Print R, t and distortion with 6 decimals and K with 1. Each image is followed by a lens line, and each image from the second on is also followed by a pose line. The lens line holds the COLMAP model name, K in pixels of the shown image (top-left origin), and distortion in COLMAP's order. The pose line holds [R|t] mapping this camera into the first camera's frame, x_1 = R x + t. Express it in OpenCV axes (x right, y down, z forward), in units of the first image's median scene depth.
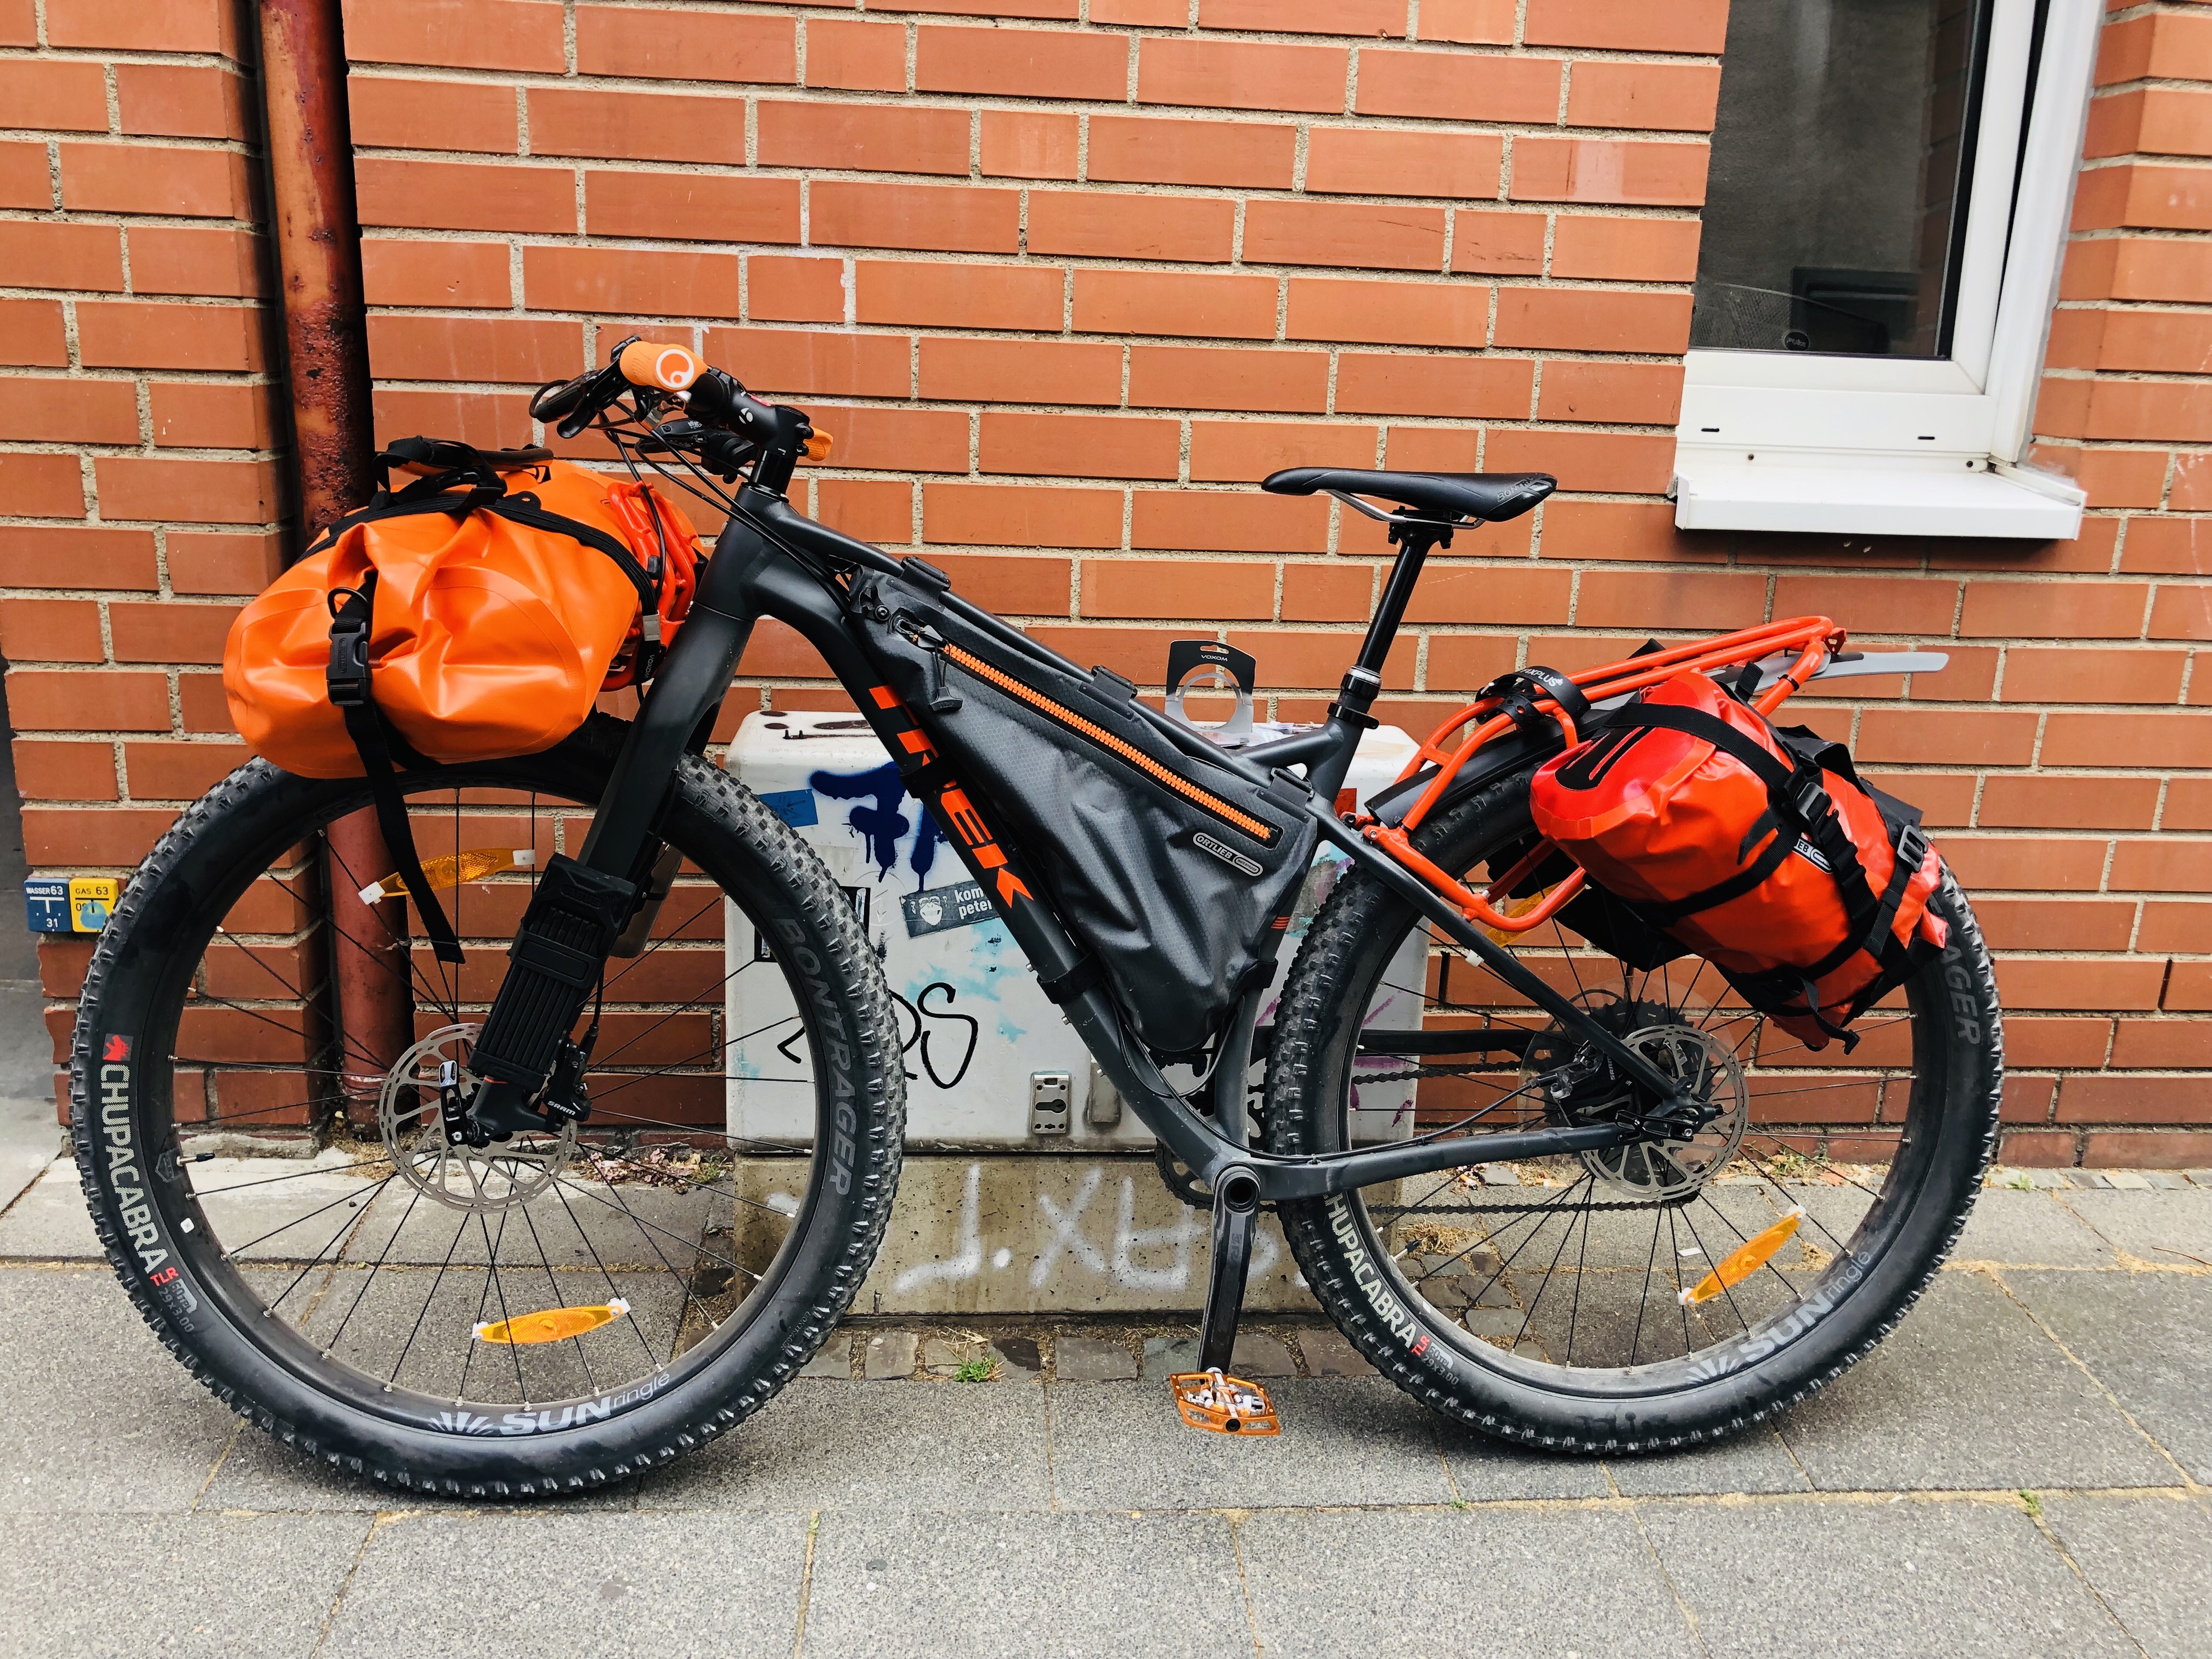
lens RADIAL K [[1799.9, 0, 1103.4], [0, 1799.9, 830.5], [0, 0, 1]] dist [0.007537, -0.002704]
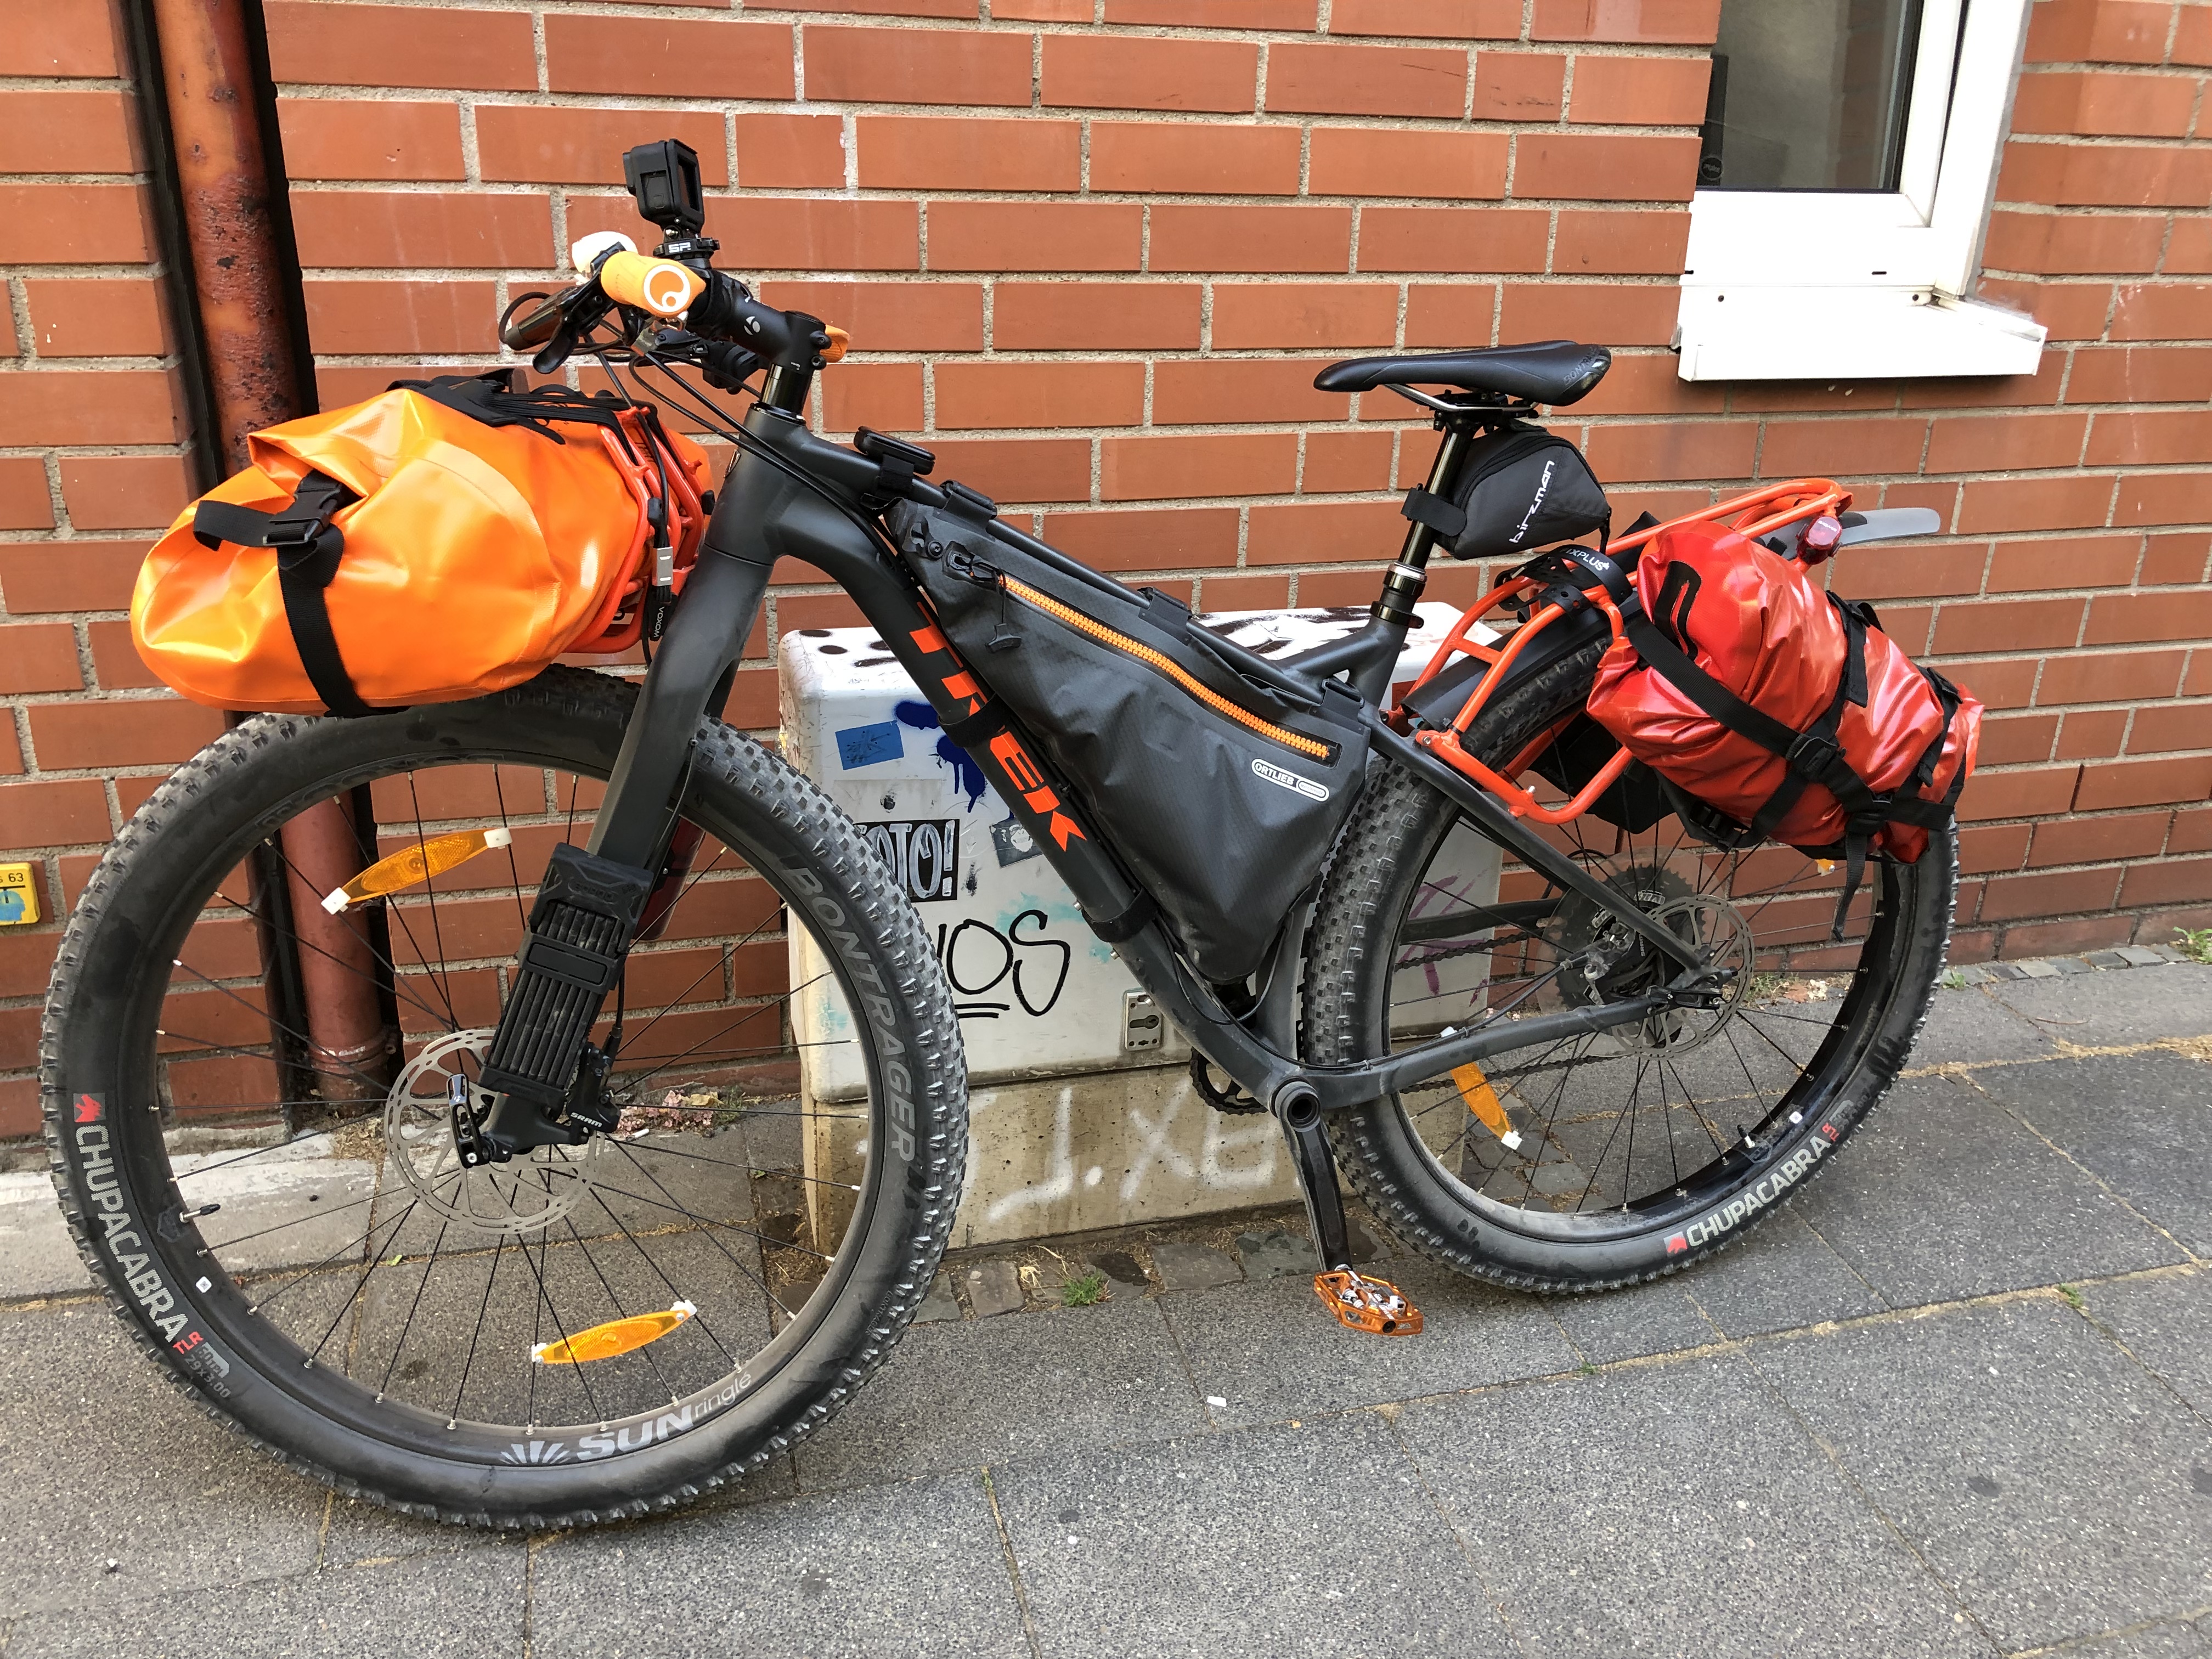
lens RADIAL K [[1799.9, 0, 1106.7], [0, 1799.9, 829.6], [0, 0, 1]] dist [0.007537, -0.002704]
pose [[0.981499, -0.081545, 0.173234, -0.196889], [0.061225, 0.990936, 0.119569, -0.063440], [-0.181414, -0.106750, 0.977596, 0.061693]]
